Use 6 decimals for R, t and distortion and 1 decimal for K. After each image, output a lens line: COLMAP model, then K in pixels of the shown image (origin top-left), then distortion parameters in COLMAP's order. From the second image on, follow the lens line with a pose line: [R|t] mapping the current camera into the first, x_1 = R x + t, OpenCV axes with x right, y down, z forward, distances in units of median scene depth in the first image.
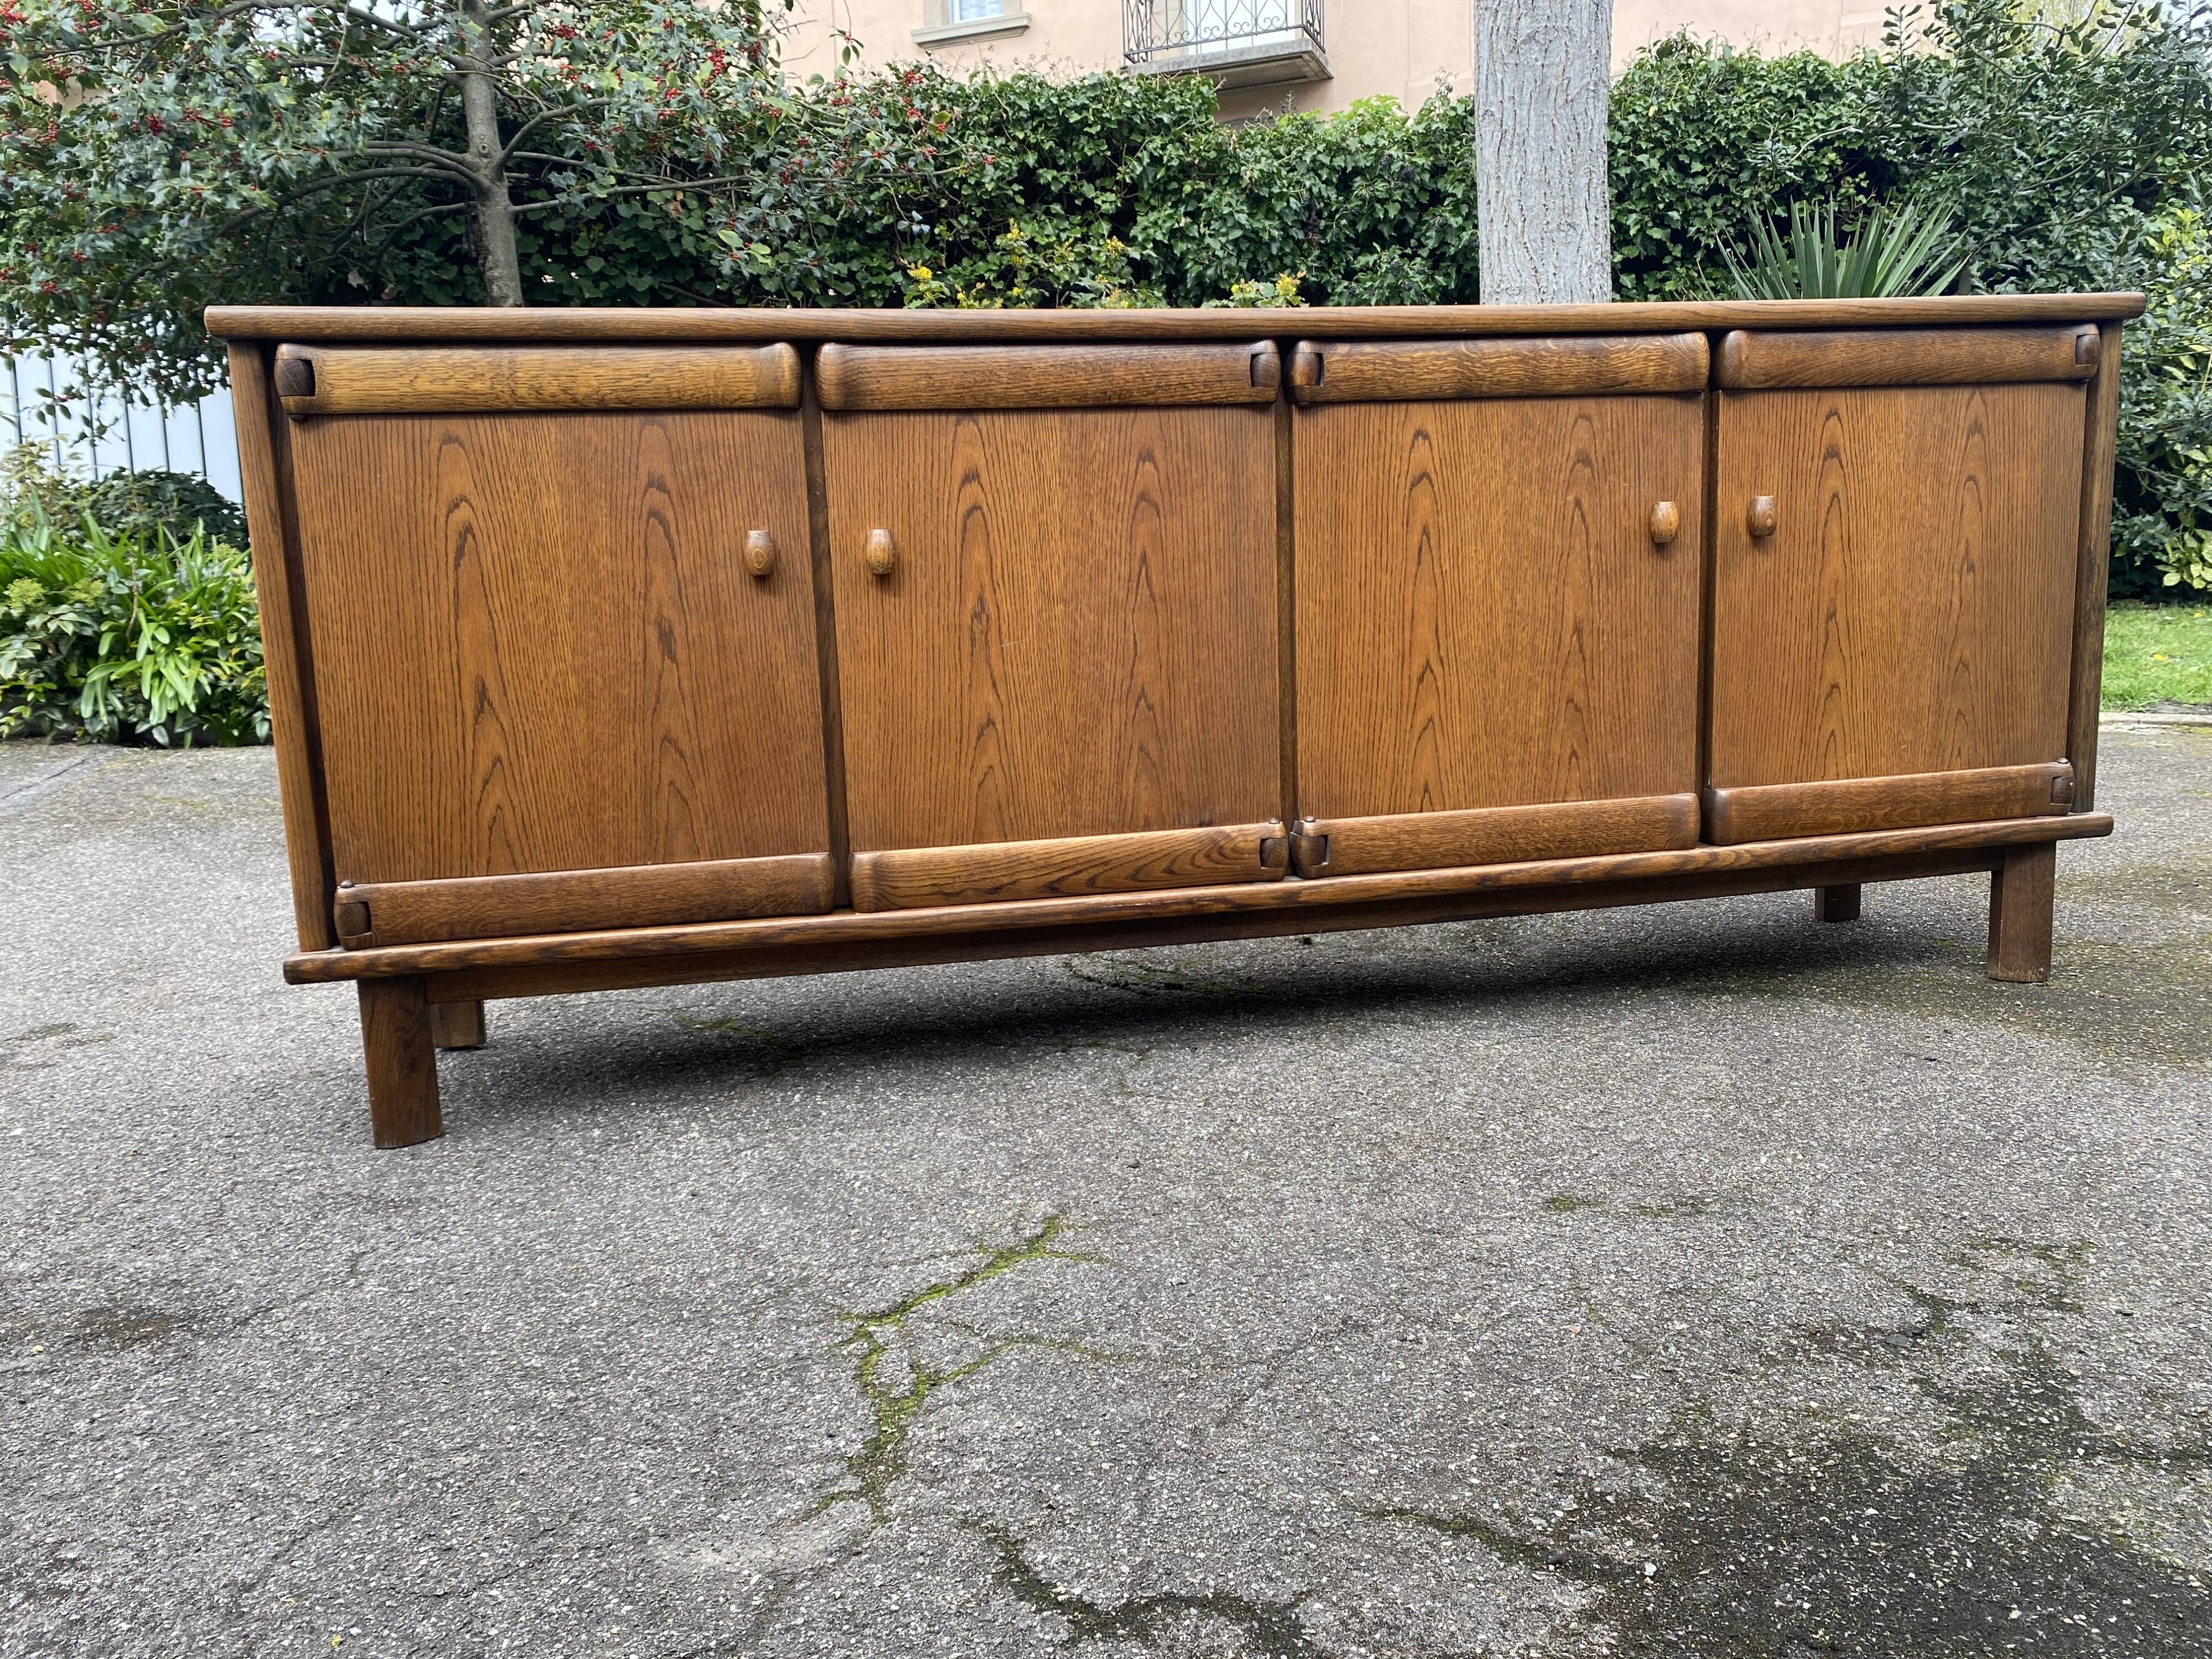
lens RADIAL K [[1679.9, 0, 1107.2], [0, 1679.9, 825.7], [0, 0, 1]] dist [0.022323, -0.014229]
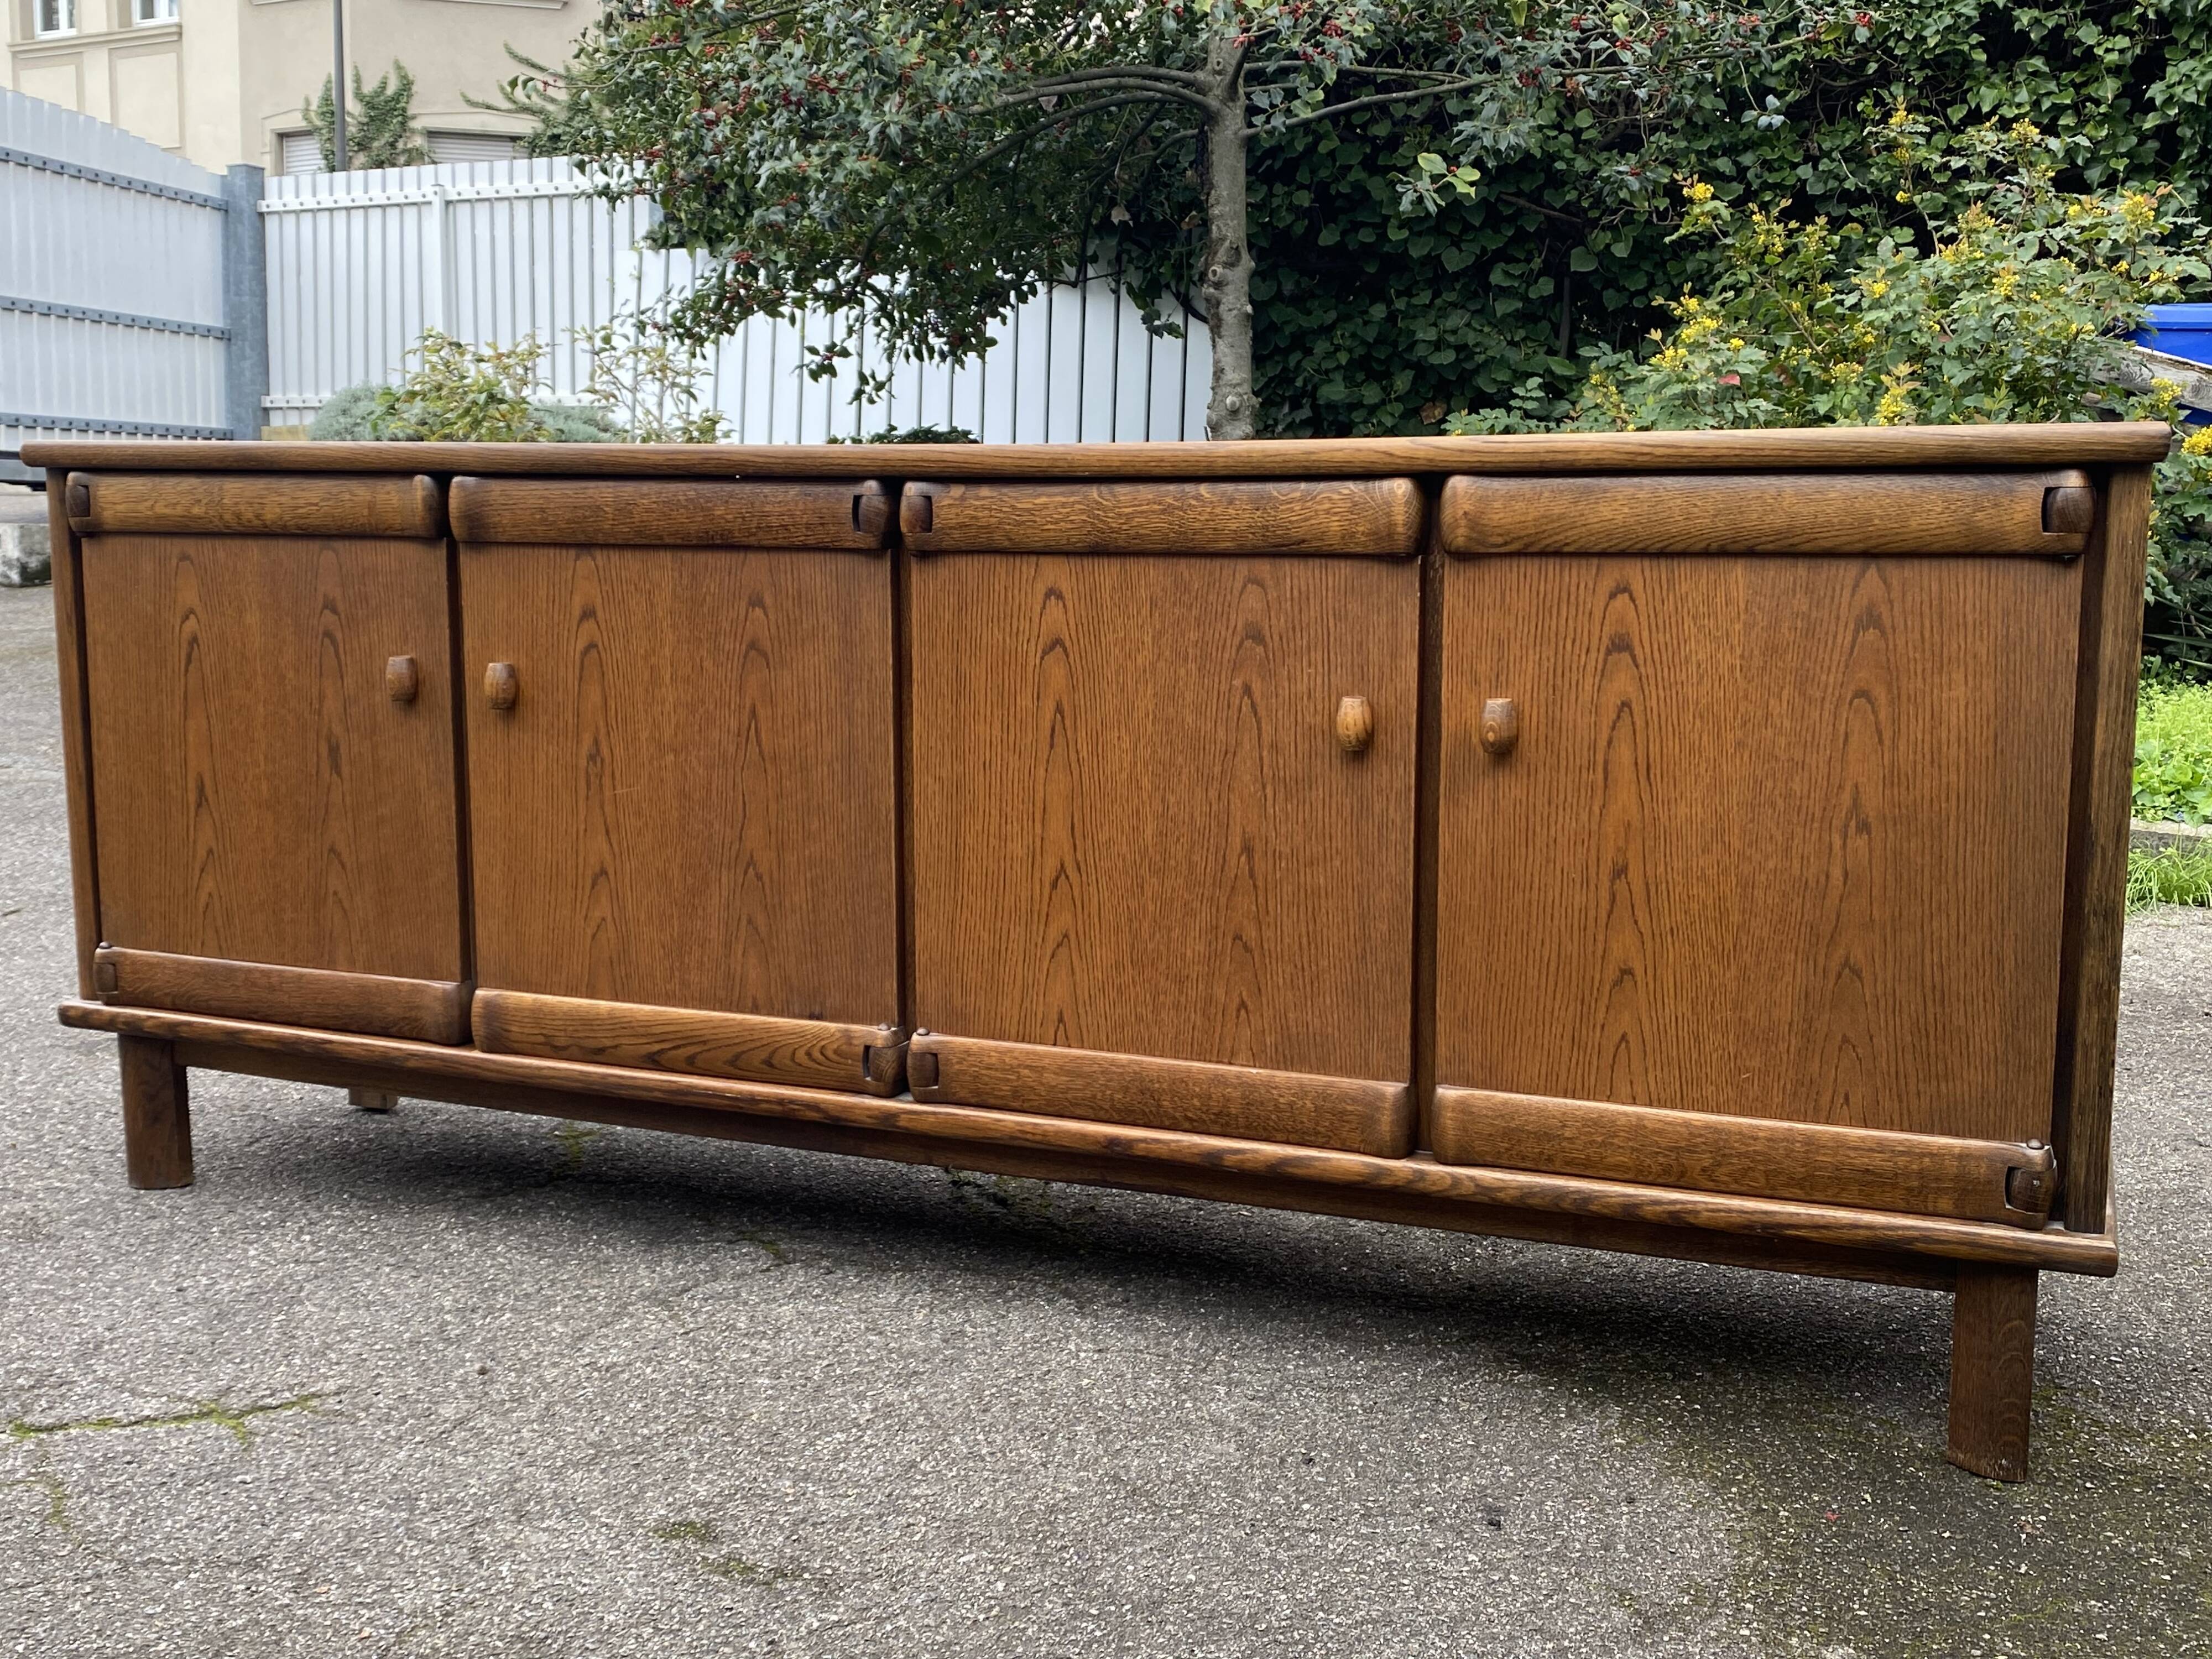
lens RADIAL K [[2264.8, 0, 1092.7], [0, 2264.8, 825.5], [0, 0, 1]] dist [0.092713, -0.196381]
pose [[0.818644, 0.121123, -0.561383, 0.799077], [-0.124606, 0.991682, 0.032255, -0.150748], [0.560620, 0.043546, 0.826928, 0.095982]]
